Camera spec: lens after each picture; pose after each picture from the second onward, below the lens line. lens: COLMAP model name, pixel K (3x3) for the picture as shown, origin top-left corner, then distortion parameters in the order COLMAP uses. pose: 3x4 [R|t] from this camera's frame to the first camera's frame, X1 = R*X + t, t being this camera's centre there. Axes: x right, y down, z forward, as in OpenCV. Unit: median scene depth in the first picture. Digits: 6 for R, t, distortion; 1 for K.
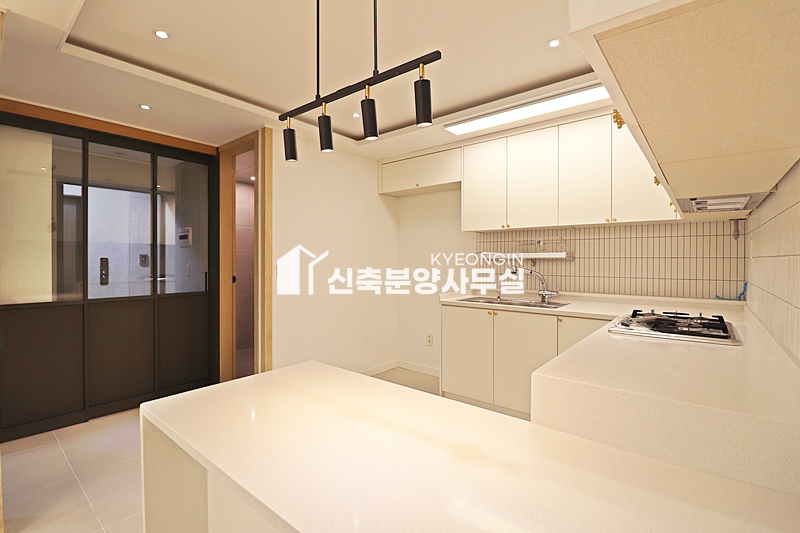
lens RADIAL K [[370.2, 0, 400.3], [0, 370.2, 261.3], [0, 0, 1]] dist [0.003330, -0.014331]
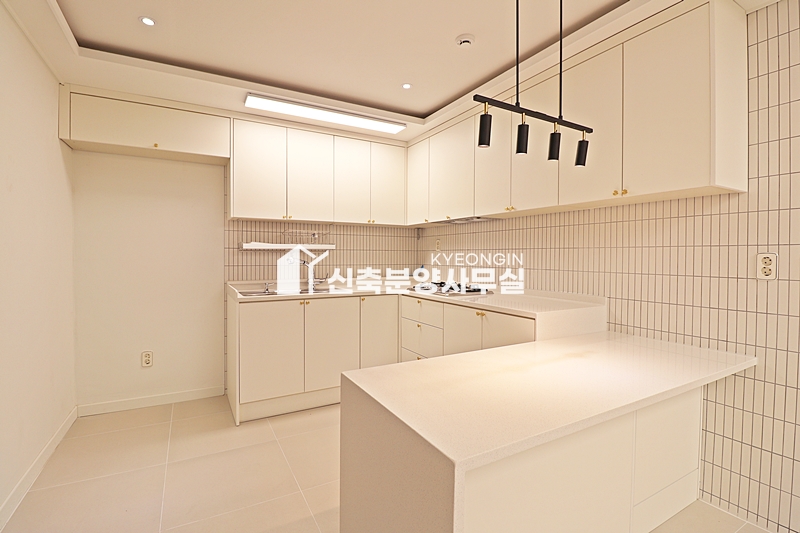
lens RADIAL K [[372.4, 0, 399.4], [0, 372.4, 261.2], [0, 0, 1]] dist [0.000305, -0.013377]
pose [[0.356583, -0.016255, 0.934122, -0.540815], [0.000858, 0.999854, 0.017071, 0.008189], [-0.934263, -0.005286, 0.356545, 0.349880]]
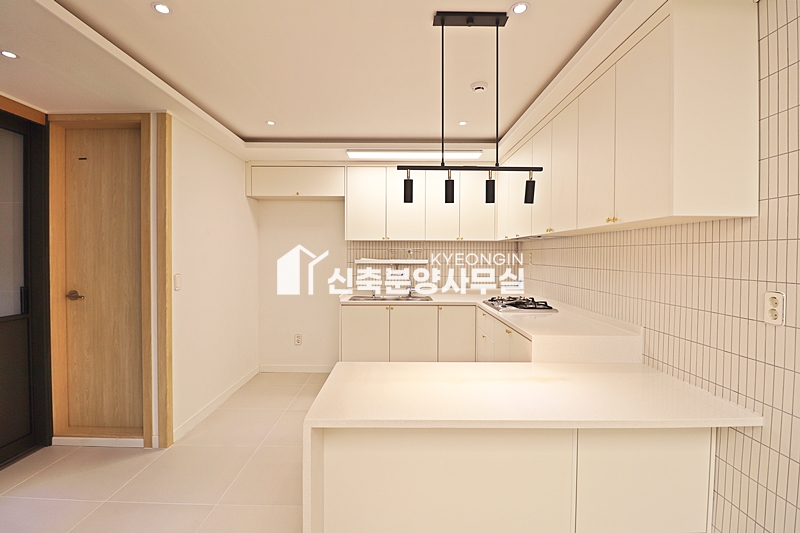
lens RADIAL K [[370.2, 0, 400.3], [0, 370.2, 261.3], [0, 0, 1]] dist [0.003330, -0.014331]
pose [[0.767290, -0.009481, 0.641230, -0.474667], [-0.000872, 0.999874, 0.015827, -0.035581], [-0.641299, -0.012703, 0.767186, 0.004506]]
